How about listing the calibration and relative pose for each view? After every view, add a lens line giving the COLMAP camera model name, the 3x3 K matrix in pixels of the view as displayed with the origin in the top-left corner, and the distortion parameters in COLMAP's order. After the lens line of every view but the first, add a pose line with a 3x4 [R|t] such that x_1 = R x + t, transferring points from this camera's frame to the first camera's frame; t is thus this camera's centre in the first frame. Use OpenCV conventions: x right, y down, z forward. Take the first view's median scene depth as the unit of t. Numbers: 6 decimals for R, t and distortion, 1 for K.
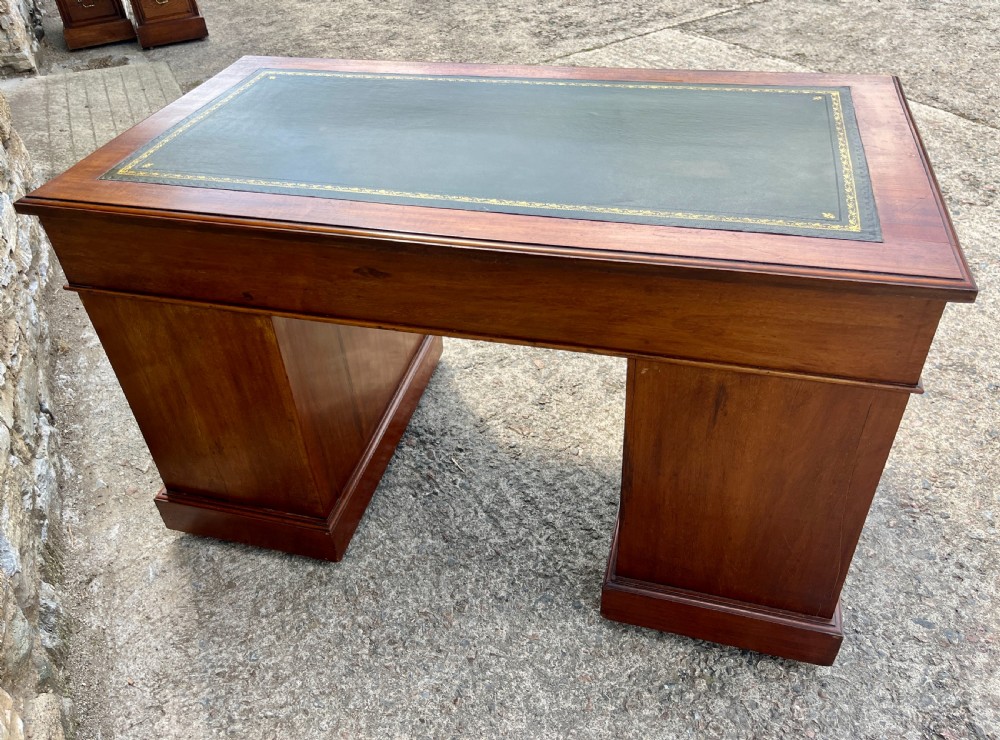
lens RADIAL K [[793.2, 0, 481.7], [0, 793.2, 347.2], [0, 0, 1]] dist [0.050074, -0.079675]
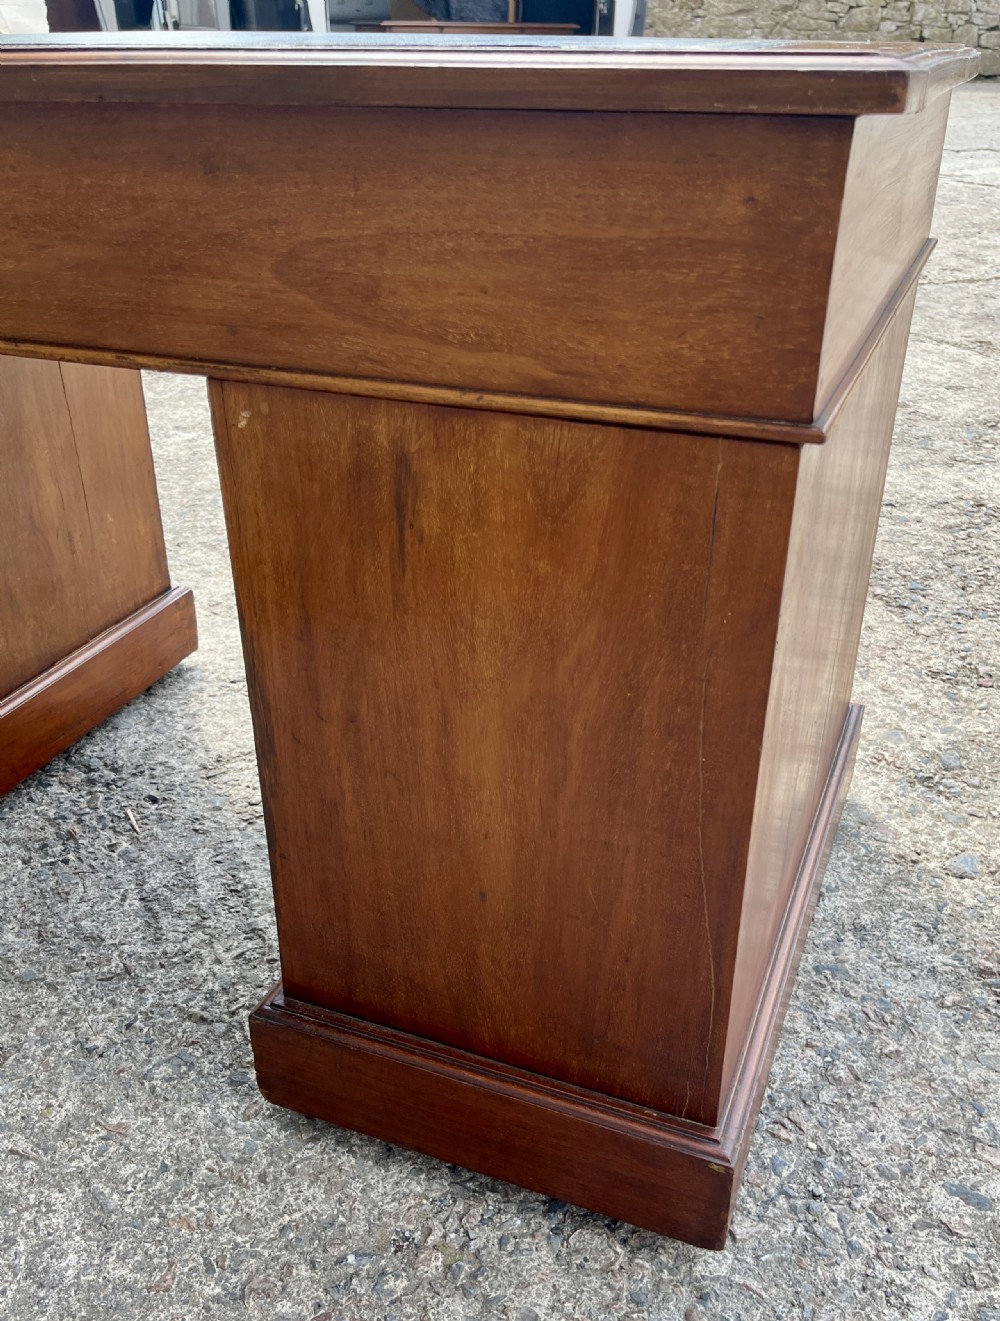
lens RADIAL K [[1205.9, 0, 506.1], [0, 1205.9, 725.8], [0, 0, 1]] dist [0.025547, -0.004273]
pose [[0.993235, 0.104203, -0.051238, 0.287572], [-0.109851, 0.986212, -0.123770, 0.187917], [0.037635, 0.128561, 0.990987, 0.273024]]
